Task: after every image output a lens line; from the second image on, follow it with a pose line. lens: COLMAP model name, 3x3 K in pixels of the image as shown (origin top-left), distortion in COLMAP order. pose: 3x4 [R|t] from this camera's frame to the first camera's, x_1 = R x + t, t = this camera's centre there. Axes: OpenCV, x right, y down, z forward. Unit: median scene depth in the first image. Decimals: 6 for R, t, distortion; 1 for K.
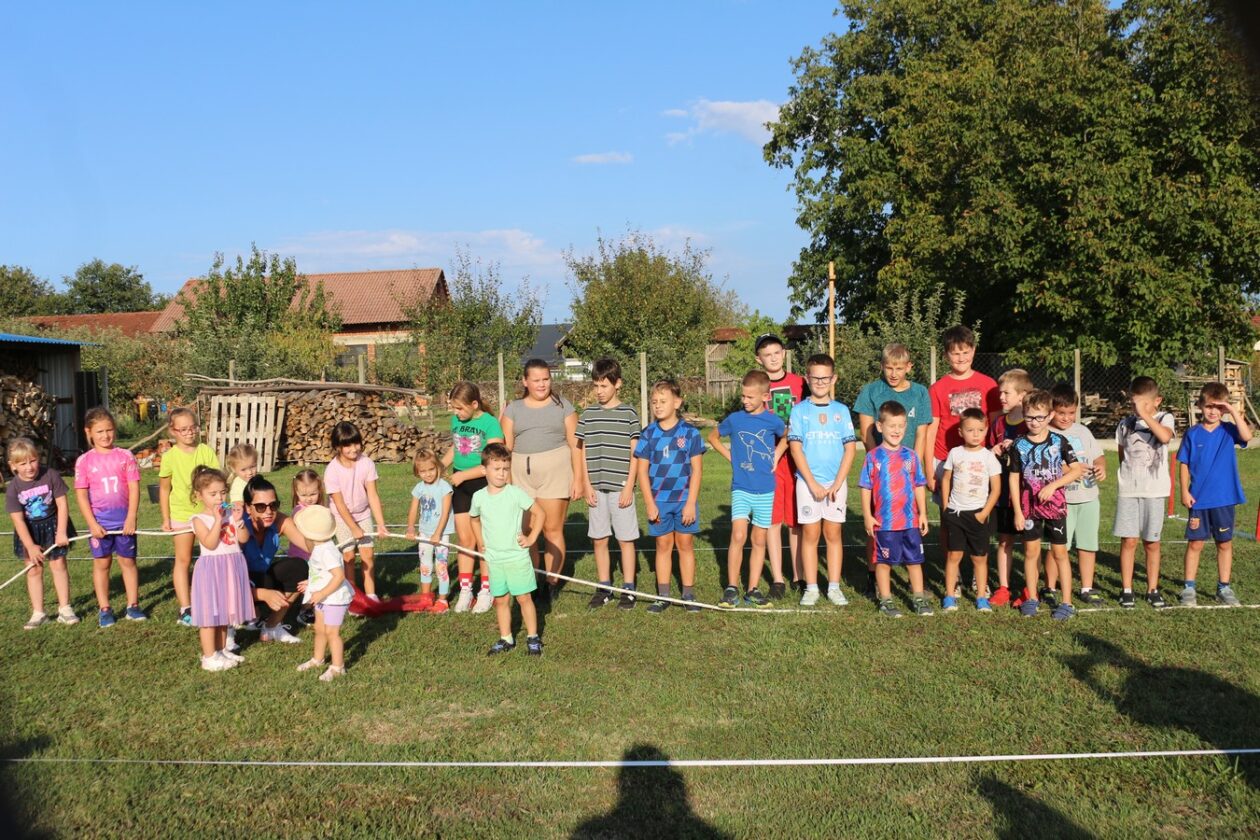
lens RADIAL K [[1280.0, 0, 630.0], [0, 1280.0, 420.0], [0, 0, 1]] dist [0.140719, 0.001177]
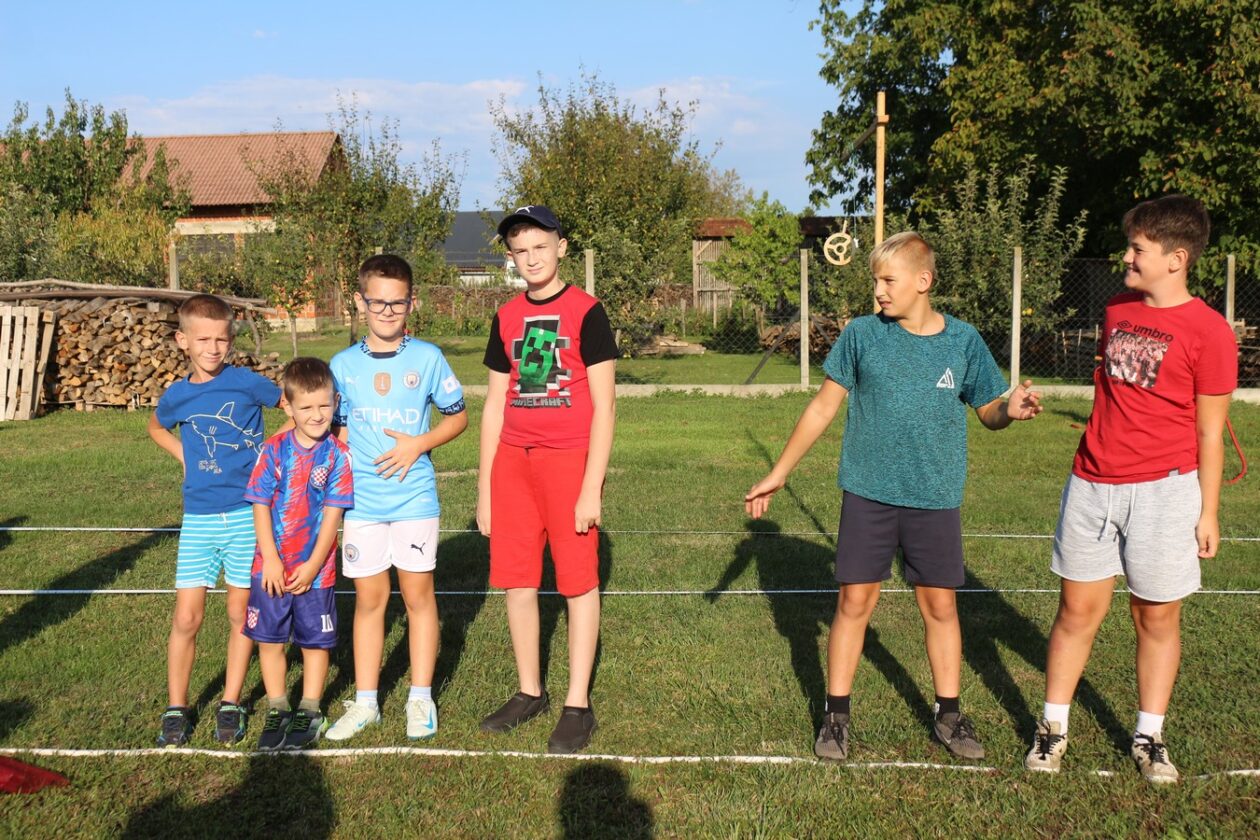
lens RADIAL K [[1219.1, 0, 630.1], [0, 1219.1, 399.3], [0, 0, 1]] dist [0.051660, 0.007520]
pose [[0.999699, 0.017221, -0.017499, 0.040869], [-0.015992, 0.997551, 0.068089, -0.016886], [0.018629, -0.067789, 0.997526, 0.325836]]
